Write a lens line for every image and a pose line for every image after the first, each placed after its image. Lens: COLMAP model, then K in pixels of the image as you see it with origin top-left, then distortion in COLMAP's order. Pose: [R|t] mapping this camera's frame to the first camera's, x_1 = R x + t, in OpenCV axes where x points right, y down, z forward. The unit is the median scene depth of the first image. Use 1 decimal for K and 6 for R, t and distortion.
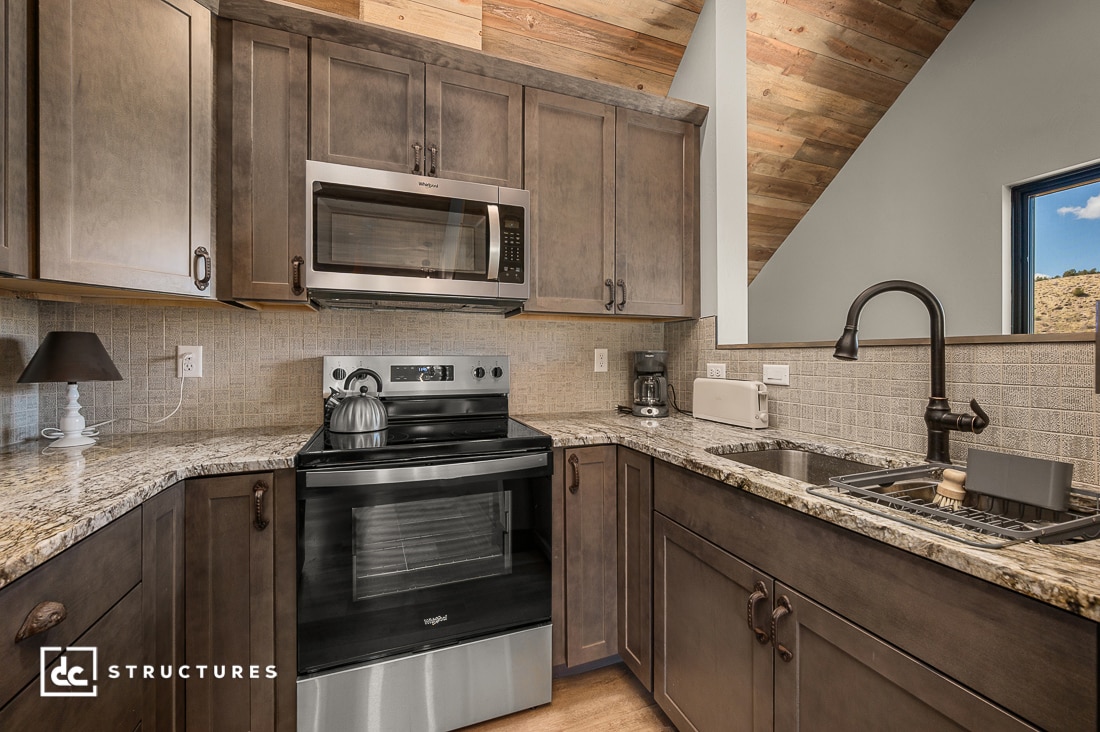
lens RADIAL K [[436.0, 0, 552.5], [0, 436.0, 360.4], [0, 0, 1]] dist [0.000451, 0.000177]
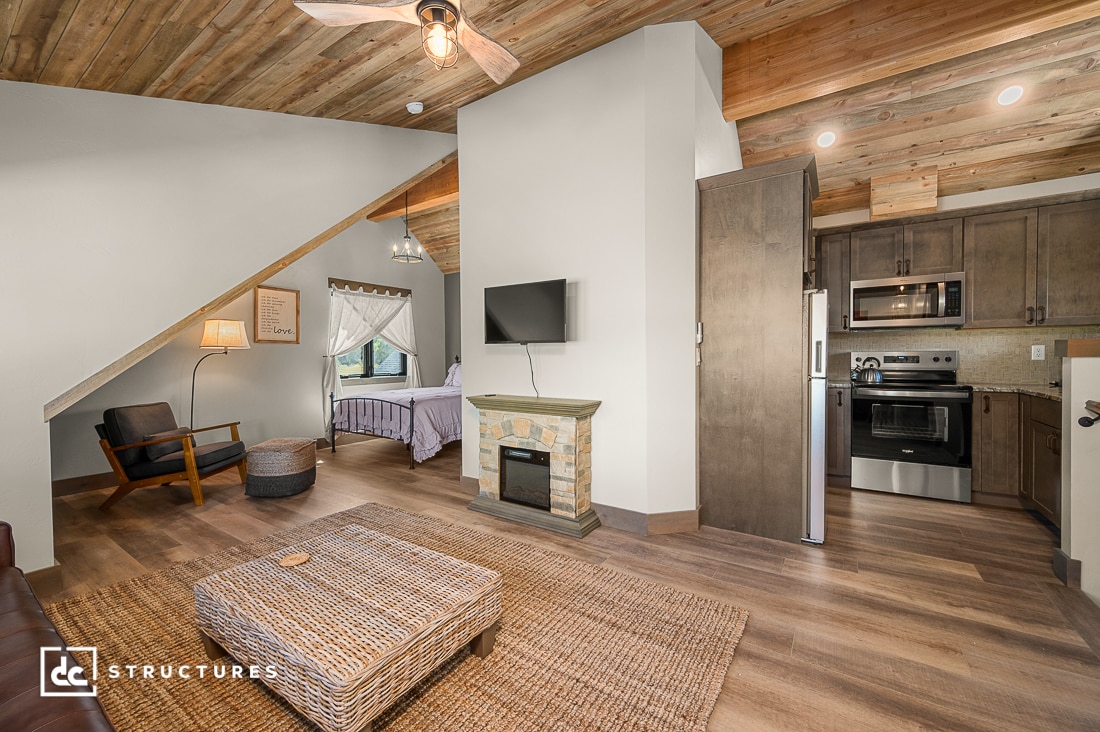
lens RADIAL K [[436.0, 0, 552.5], [0, 436.0, 360.4], [0, 0, 1]] dist [0.000451, 0.000177]
pose [[0.581159, 0.004219, -0.813779, 0.475258], [0.001669, 0.999978, 0.006377, 0.018361], [0.813788, -0.005064, 0.581139, -1.732017]]
